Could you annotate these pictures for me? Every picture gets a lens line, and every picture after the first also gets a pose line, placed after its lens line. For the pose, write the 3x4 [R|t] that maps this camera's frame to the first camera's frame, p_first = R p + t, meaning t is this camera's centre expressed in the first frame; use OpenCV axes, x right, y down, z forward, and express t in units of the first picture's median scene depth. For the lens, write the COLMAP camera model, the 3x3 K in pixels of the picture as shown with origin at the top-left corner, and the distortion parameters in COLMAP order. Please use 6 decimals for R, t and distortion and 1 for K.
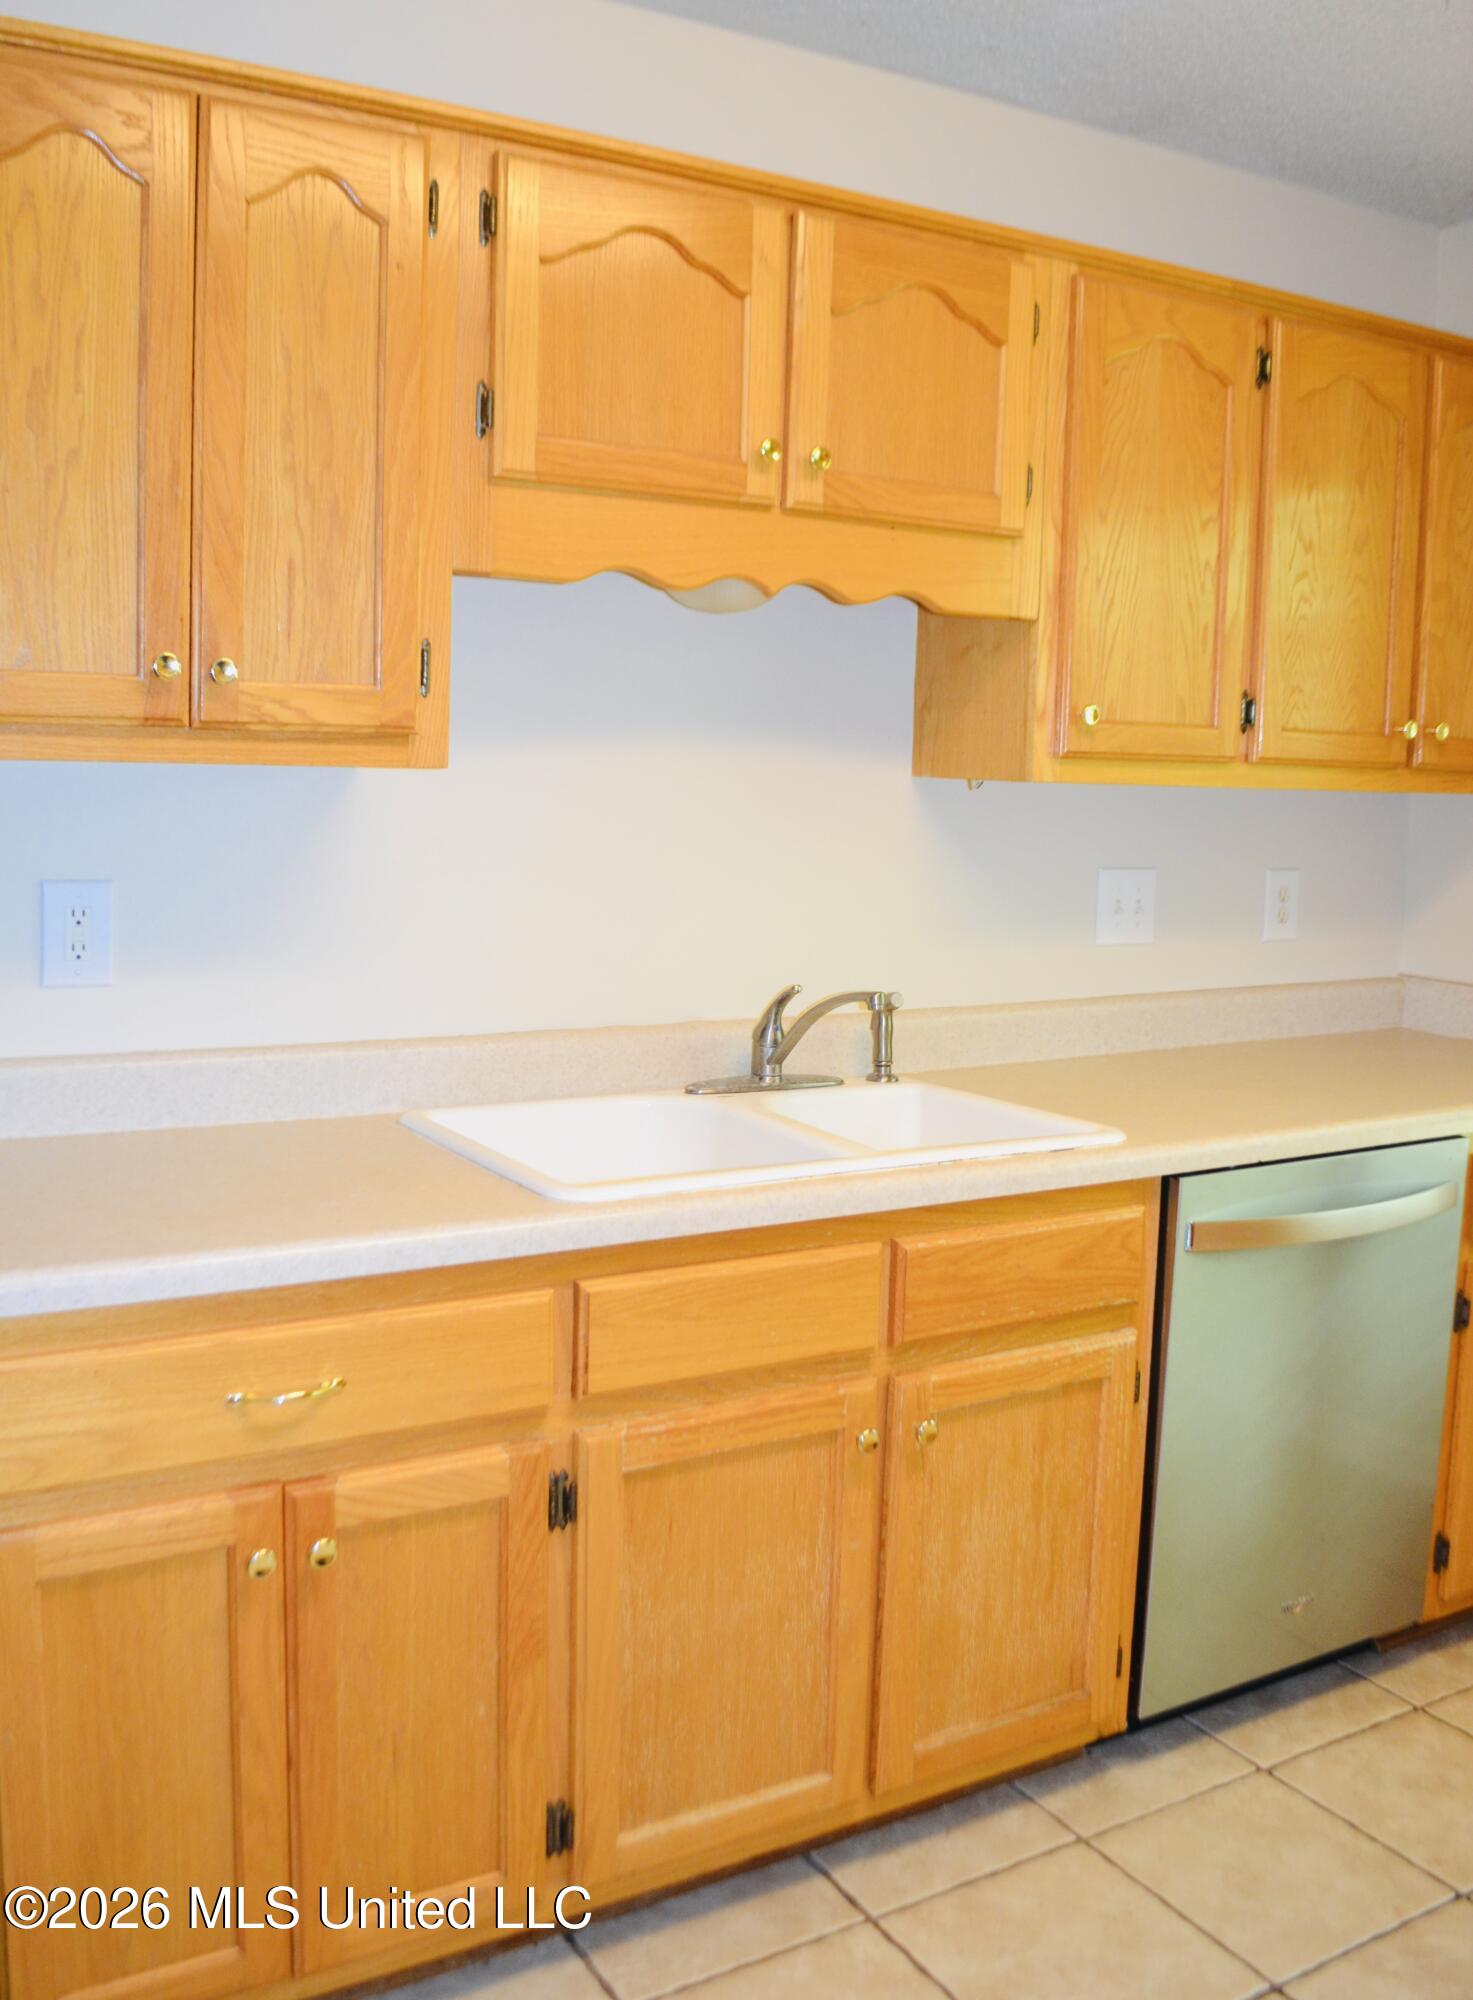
lens RADIAL K [[1765.8, 0, 736.4], [0, 1765.8, 961.8], [0, 0, 1]] dist [-0.087964, 0.004791]
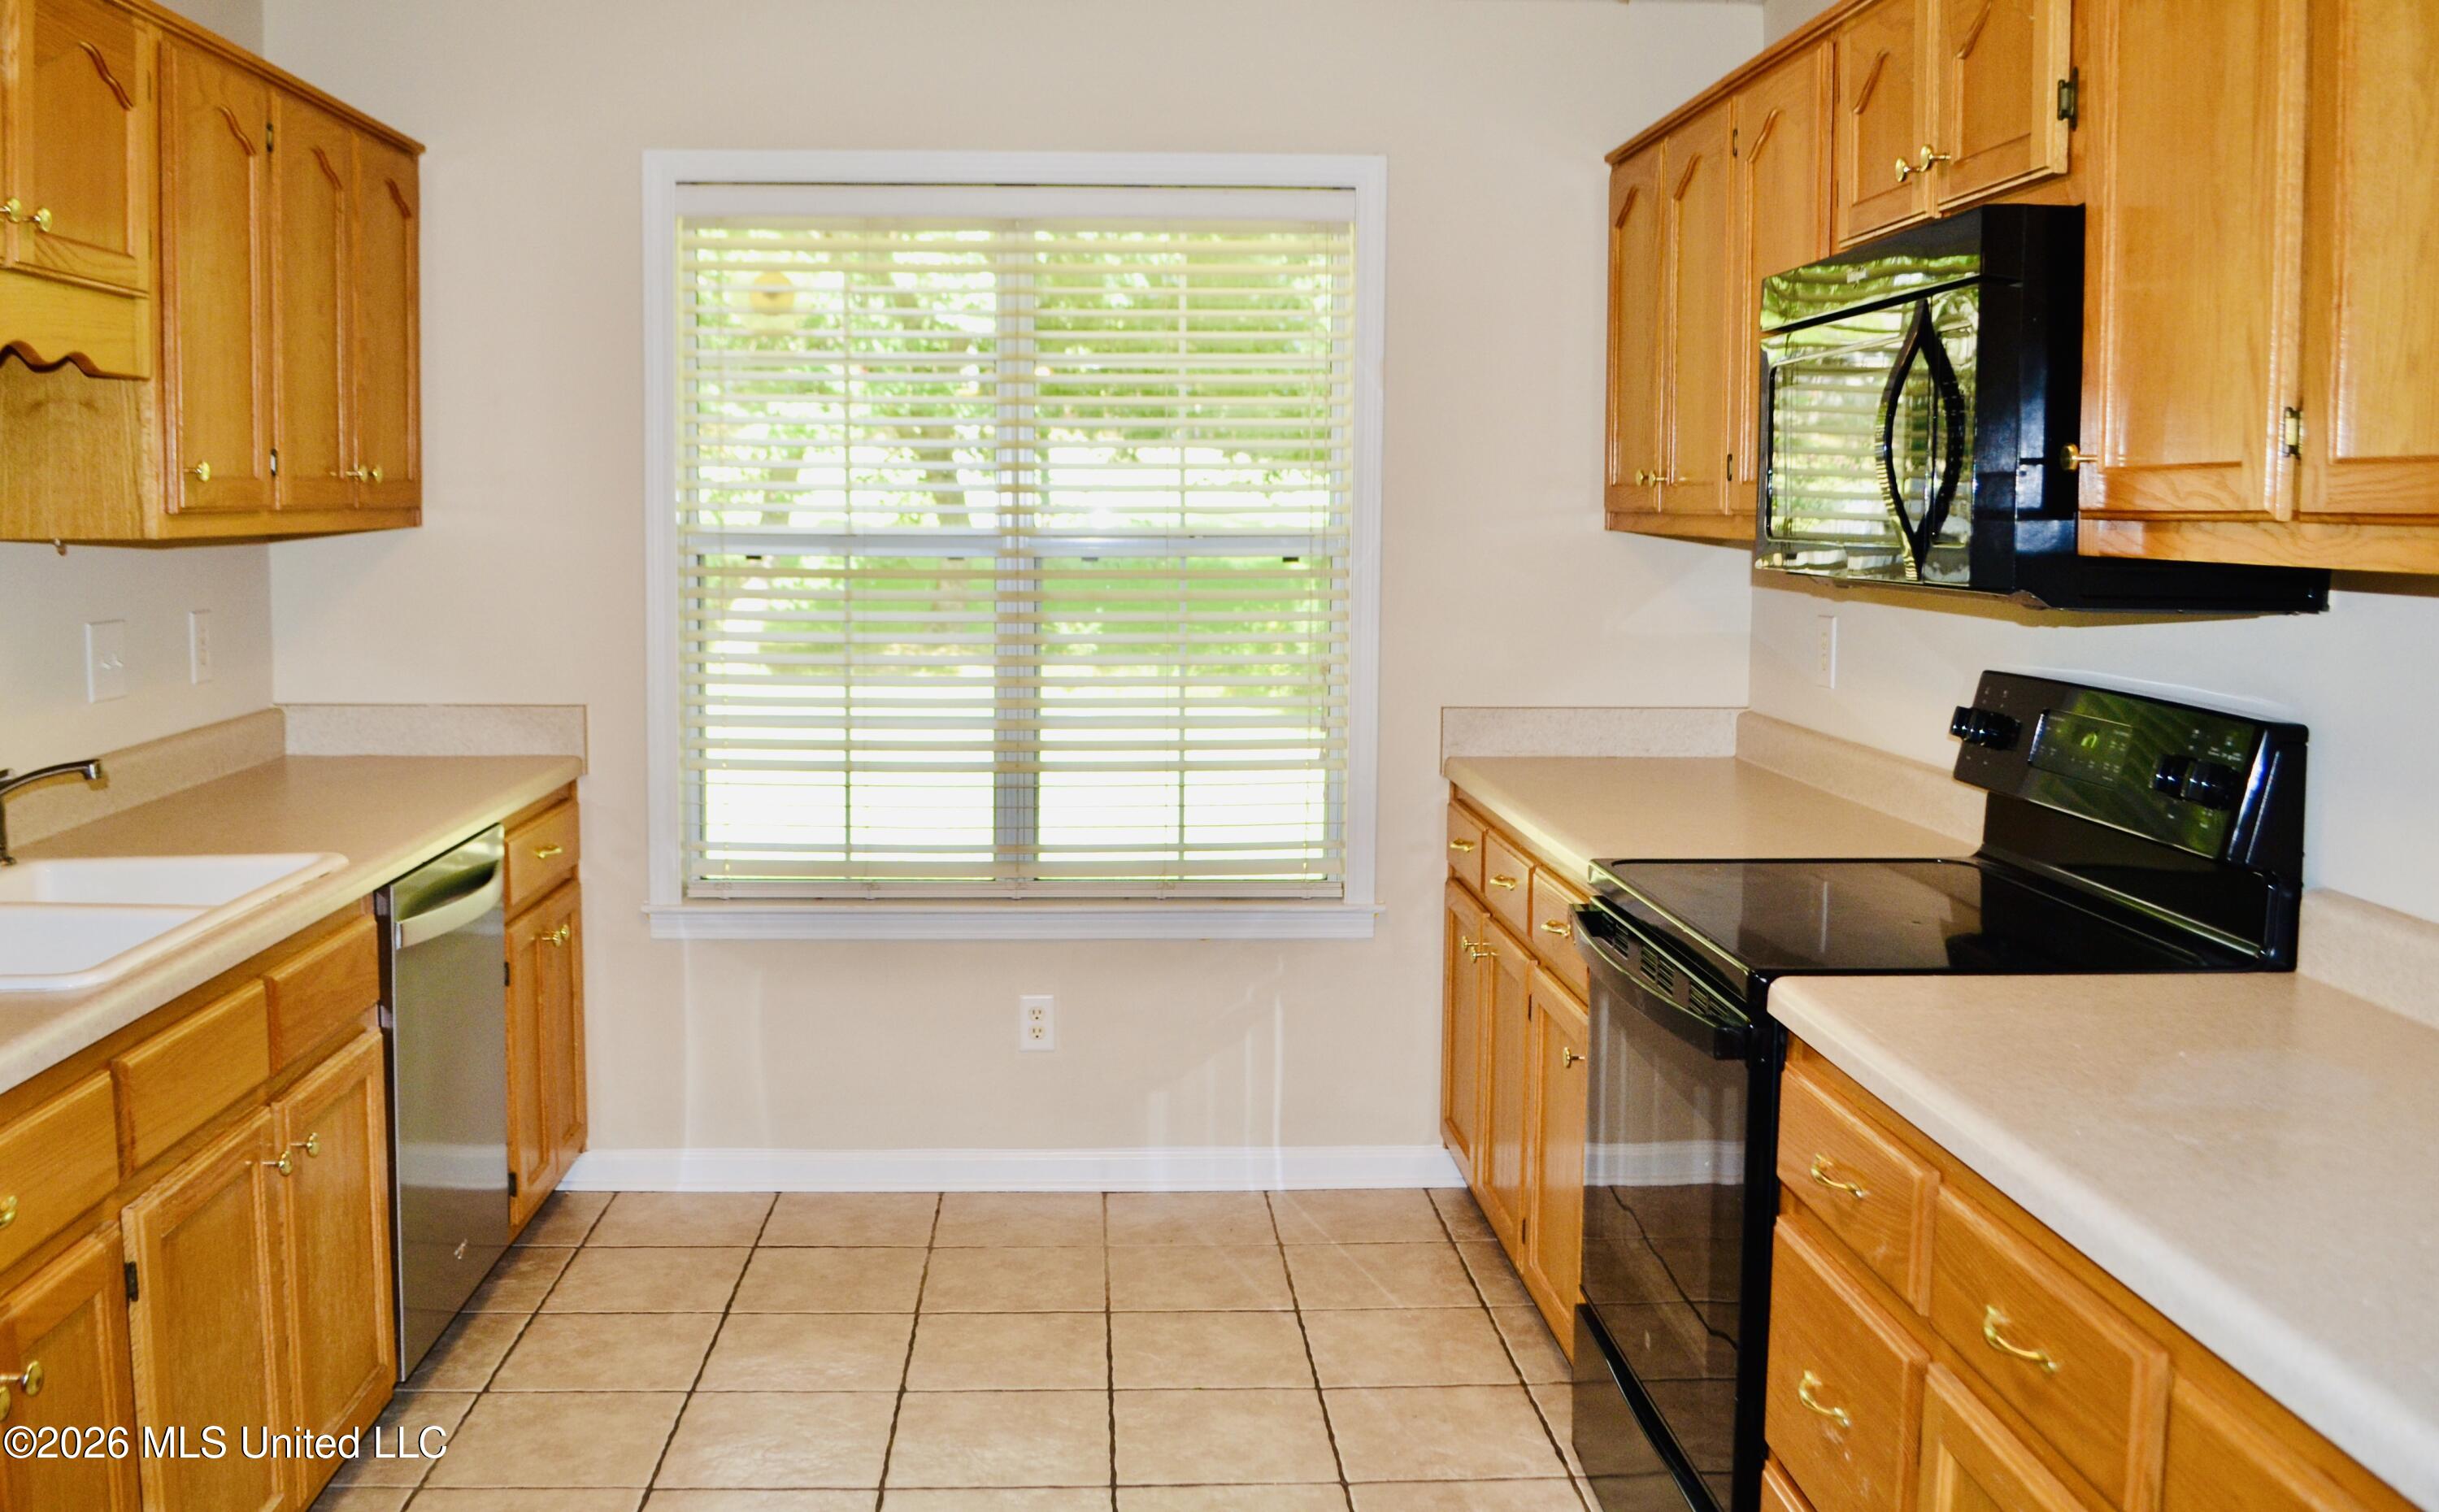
lens RADIAL K [[2144.2, 0, 1215.0], [0, 2144.2, 750.5], [0, 0, 1]] dist [-0.090152, 0.160161]
pose [[0.452396, -0.127811, 0.882611, -0.675188], [0.097438, 0.990836, 0.093540, -0.038331], [-0.886478, 0.043683, 0.460704, -0.103922]]
